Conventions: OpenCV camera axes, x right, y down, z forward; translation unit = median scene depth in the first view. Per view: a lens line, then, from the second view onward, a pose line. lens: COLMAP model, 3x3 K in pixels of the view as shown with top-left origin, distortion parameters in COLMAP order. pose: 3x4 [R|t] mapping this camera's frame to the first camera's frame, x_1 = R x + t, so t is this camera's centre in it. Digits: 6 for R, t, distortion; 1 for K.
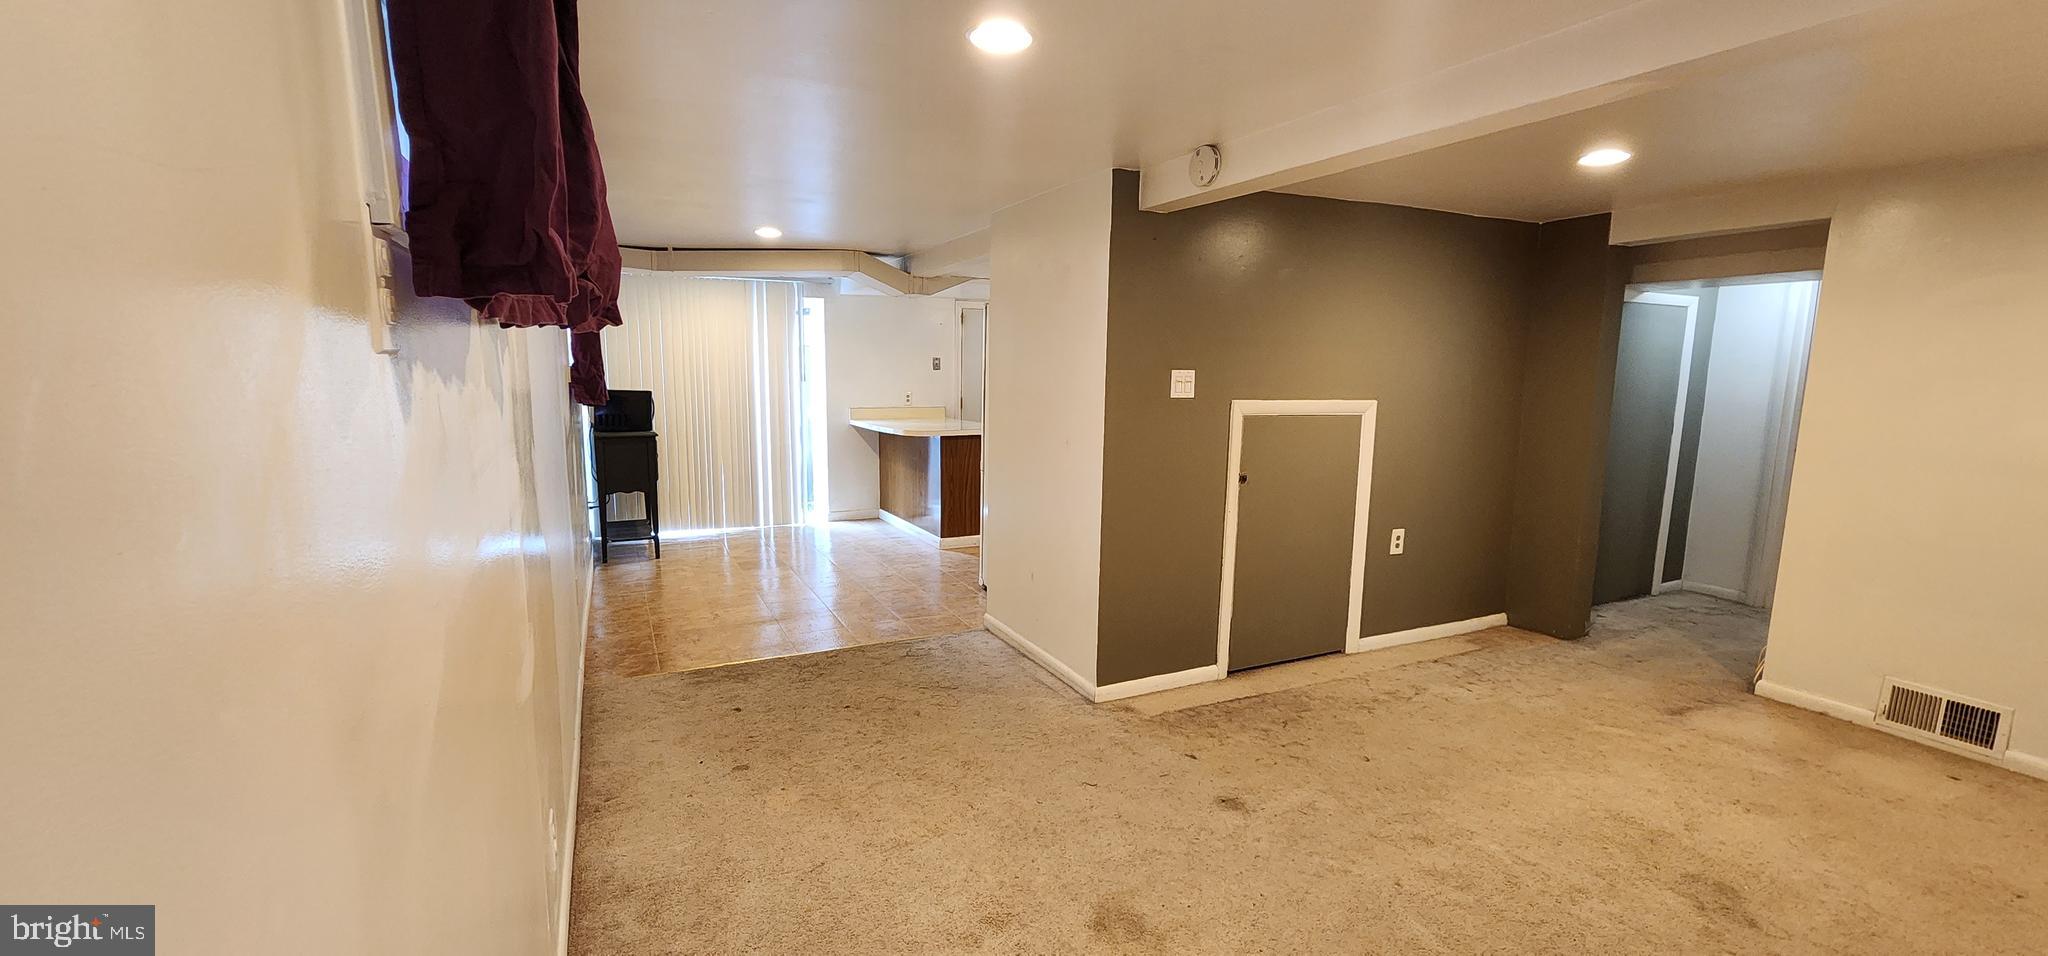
lens RADIAL K [[839.8, 0, 1017.3], [0, 839.8, 483.7], [0, 0, 1]] dist [0.002804, -0.002007]
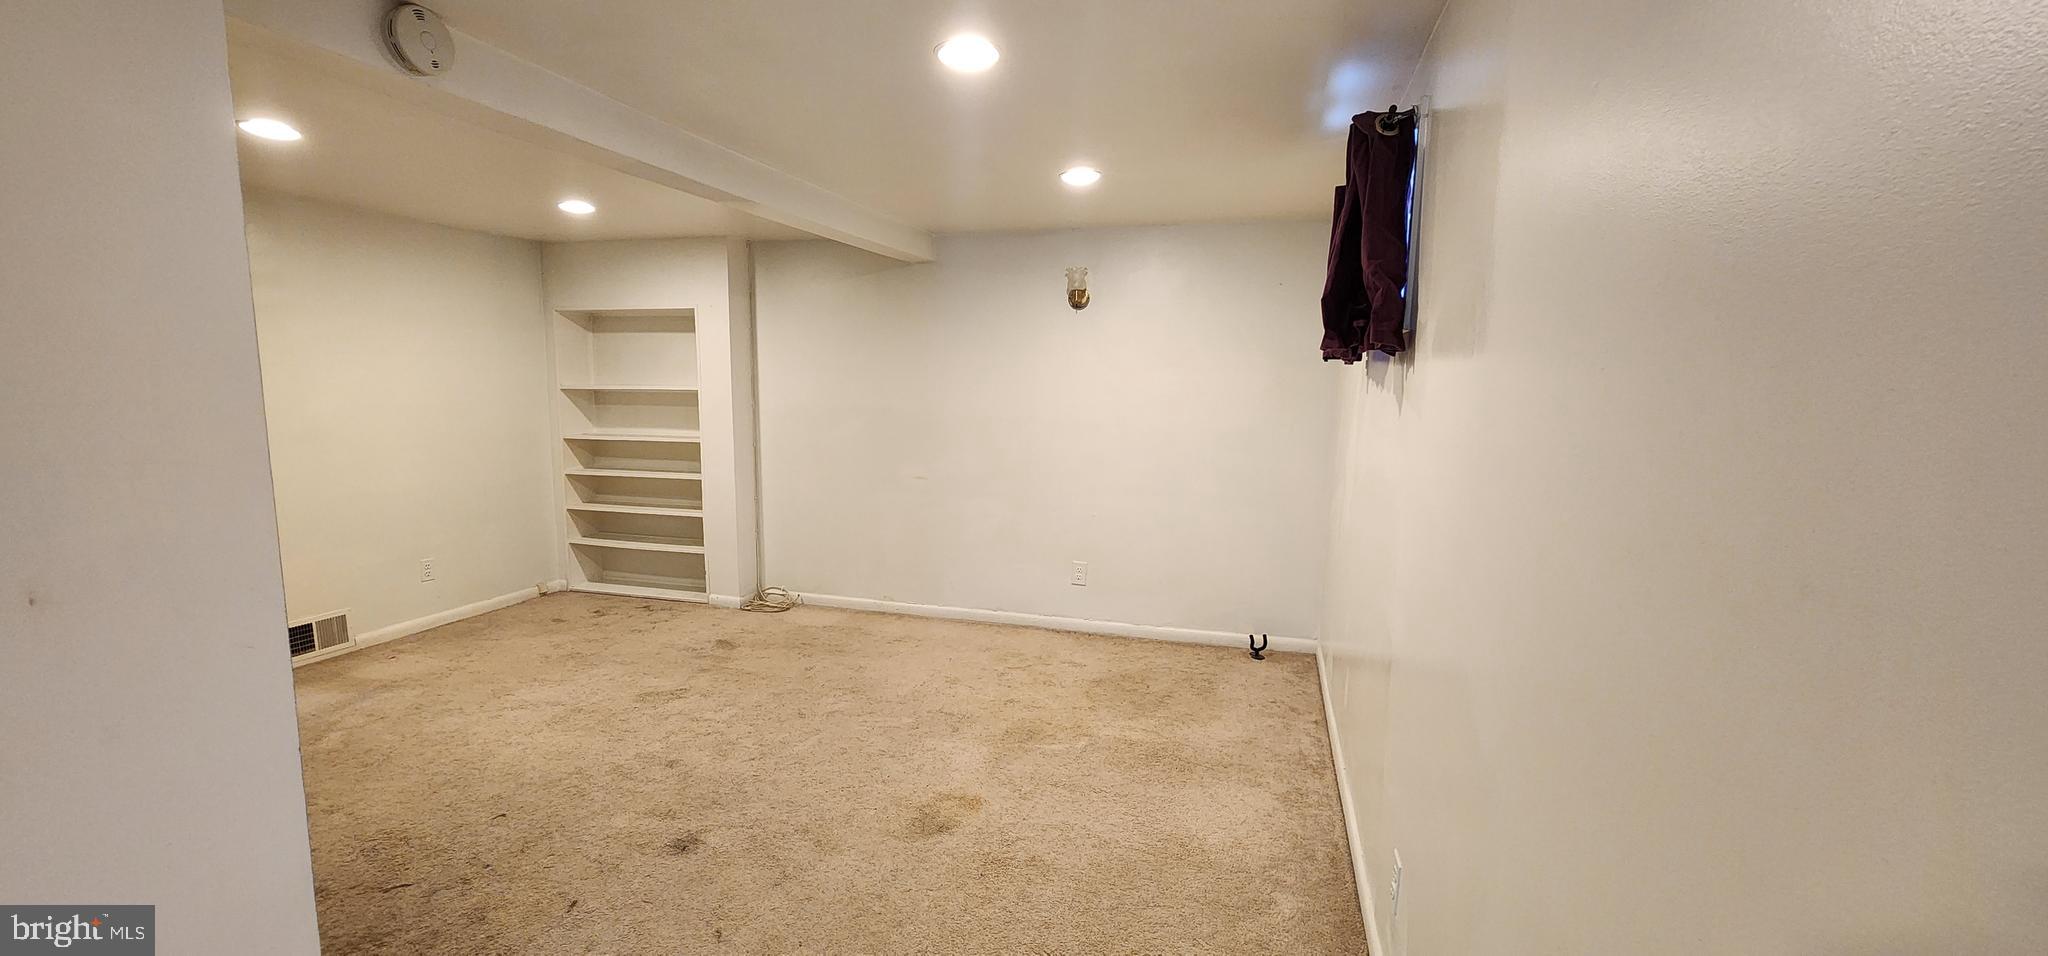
lens RADIAL K [[839.8, 0, 1013.3], [0, 839.8, 475.0], [0, 0, 1]] dist [0.002804, -0.002007]
pose [[-0.734073, -0.097358, 0.672055, -0.423936], [0.077191, 0.971291, 0.225022, -0.137881], [-0.674669, 0.217059, -0.705484, 0.950029]]
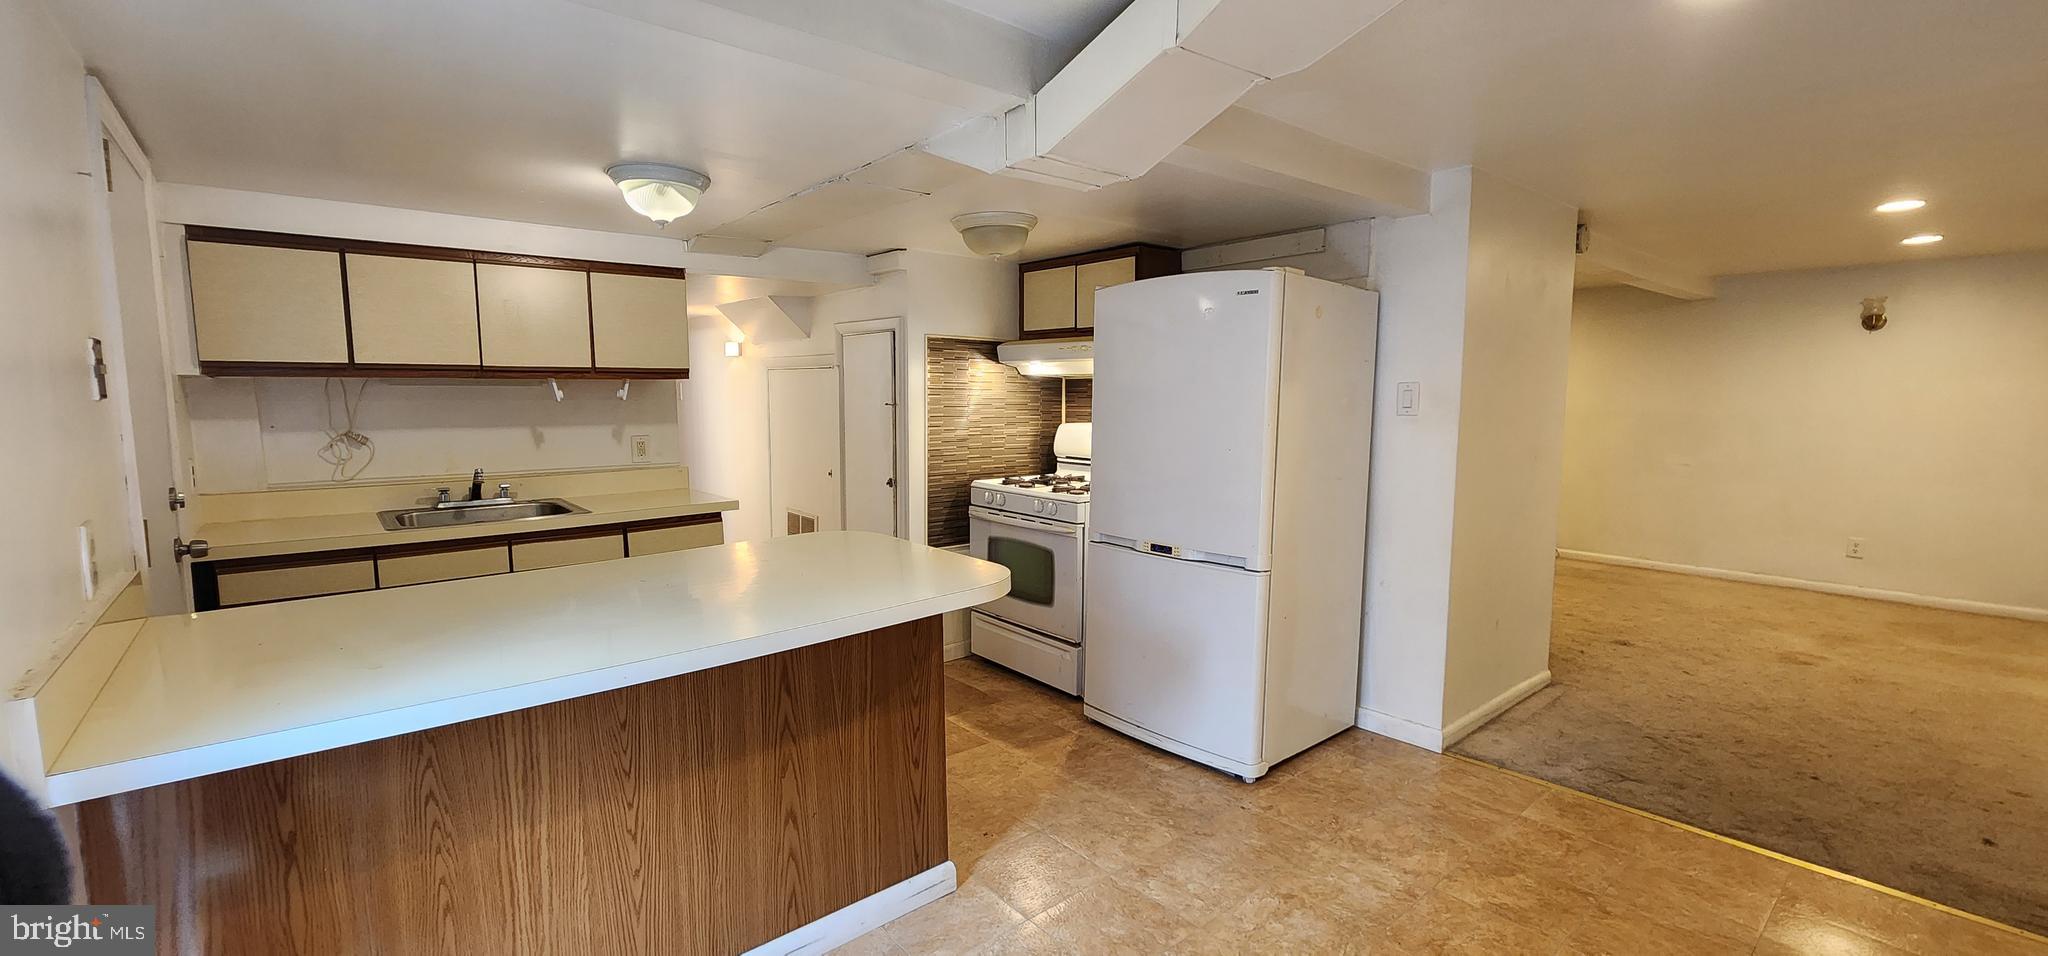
lens RADIAL K [[839.8, 0, 1012.9], [0, 839.8, 485.0], [0, 0, 1]] dist [0.002804, -0.002007]
pose [[-0.241831, -0.118186, 0.963094, -0.740337], [0.133964, 0.978983, 0.153774, -0.251082], [-0.961026, 0.166207, -0.220915, 1.790819]]
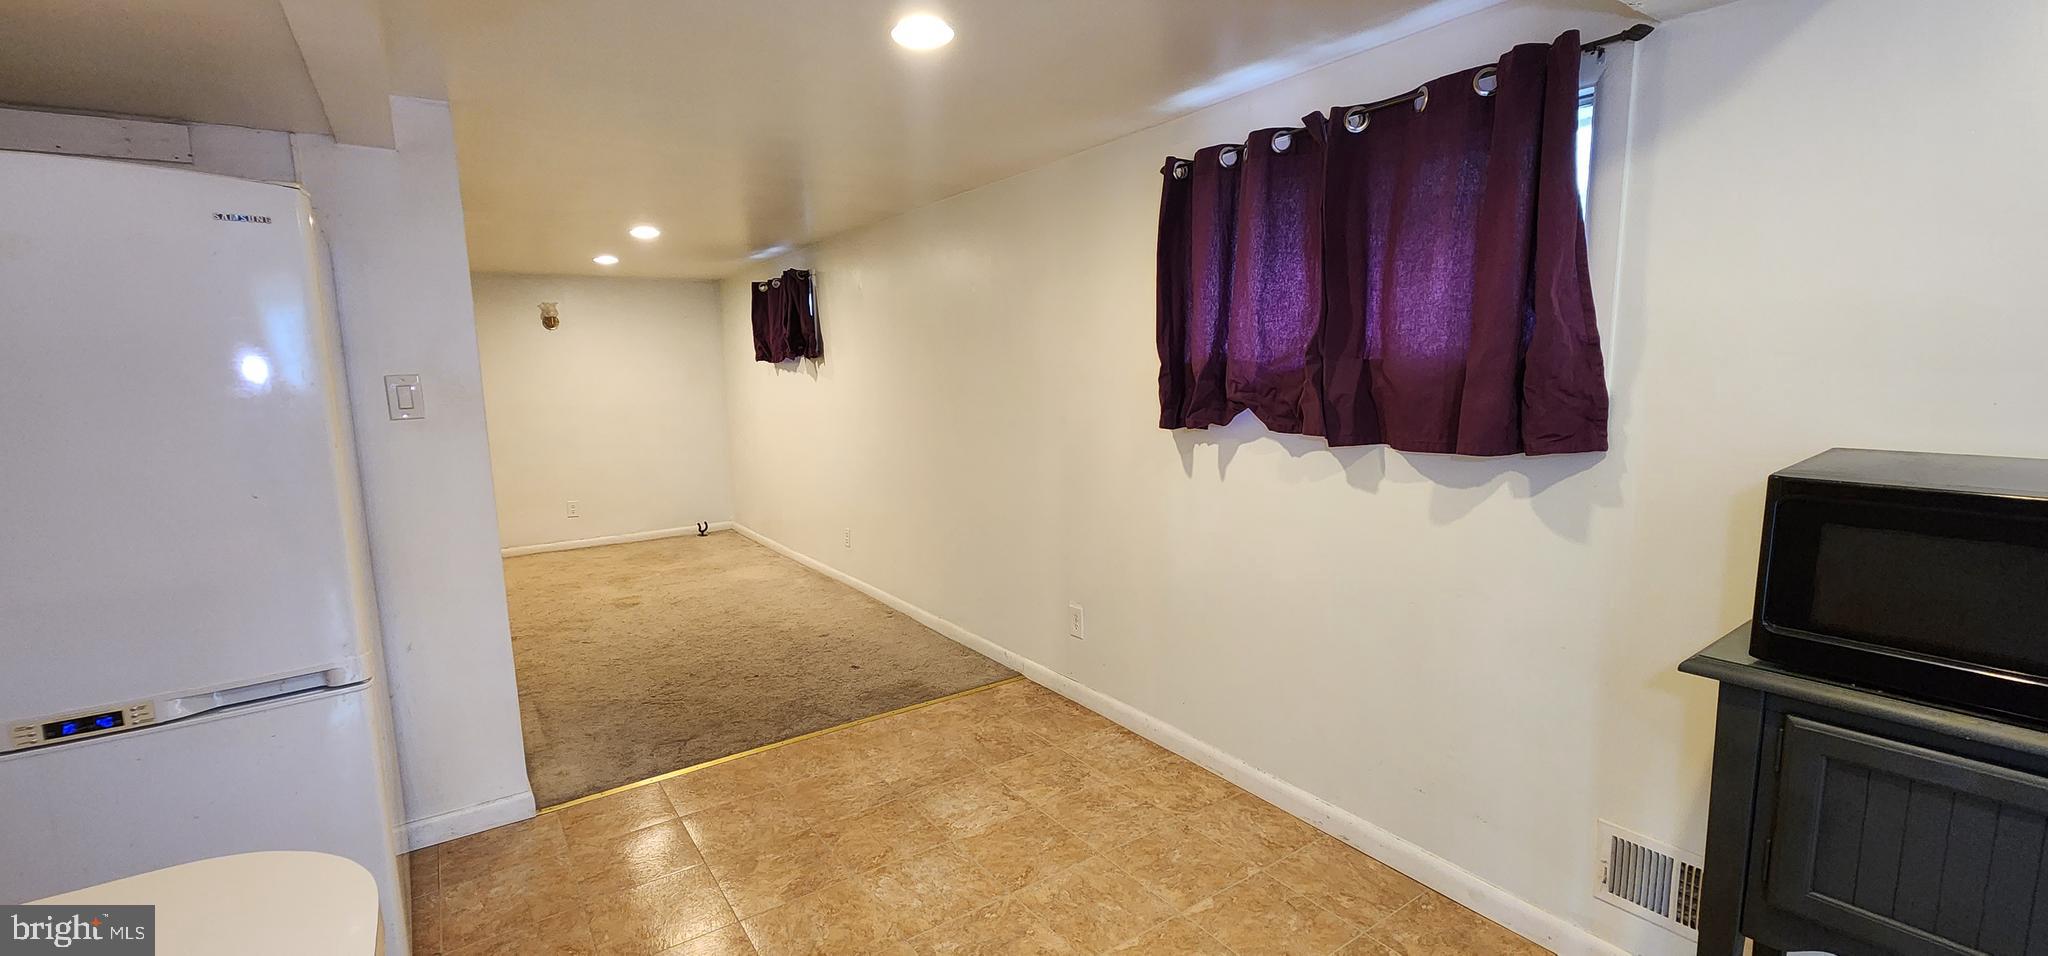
lens RADIAL K [[839.8, 0, 1015.9], [0, 839.8, 484.5], [0, 0, 1]] dist [0.002804, -0.002007]
pose [[-0.988743, 0.035059, -0.145459, -0.361564], [-0.006141, 0.961834, 0.273565, -0.265067], [0.149498, 0.271379, -0.950791, 1.895631]]
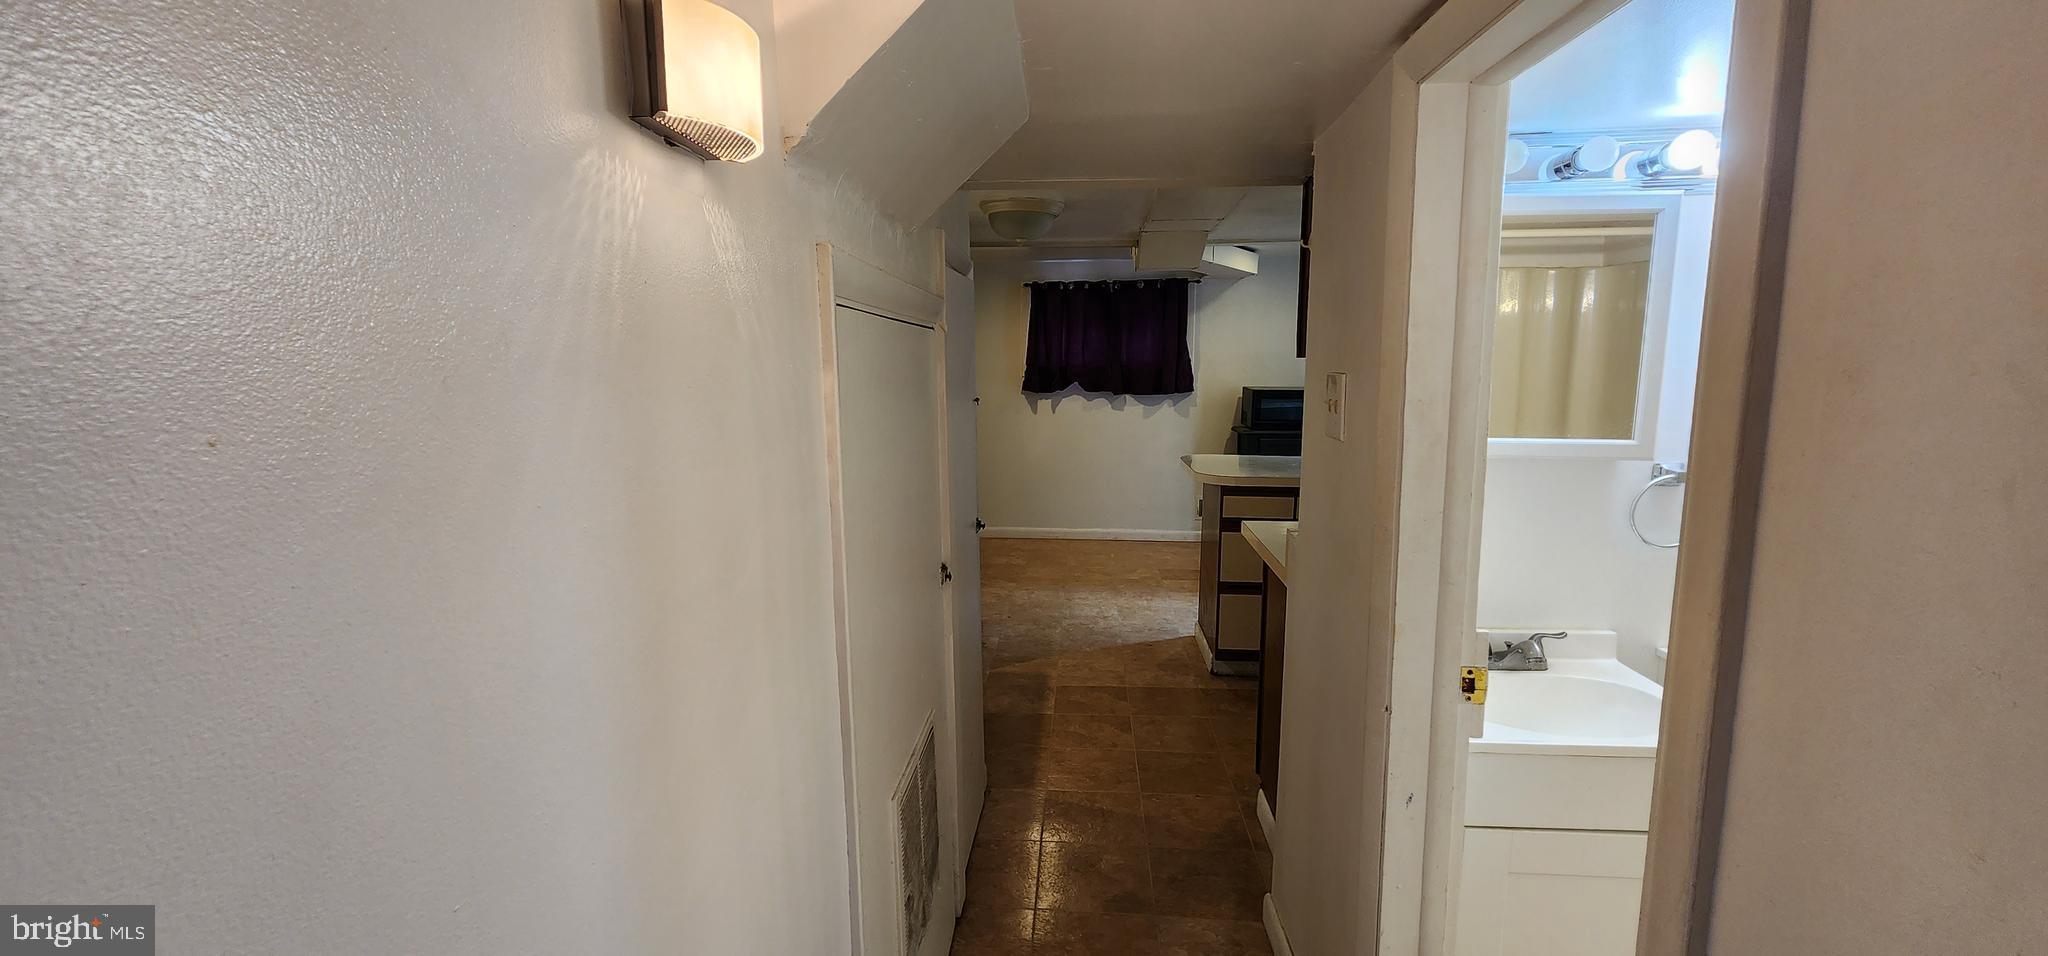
lens RADIAL K [[839.8, 0, 1028.5], [0, 839.8, 485.7], [0, 0, 1]] dist [0.002804, -0.002007]
pose [[-0.498777, 0.120599, -0.858299, 0.941529], [-0.115996, 0.972076, 0.203994, -0.280246], [0.858933, 0.201307, -0.470860, 2.055189]]
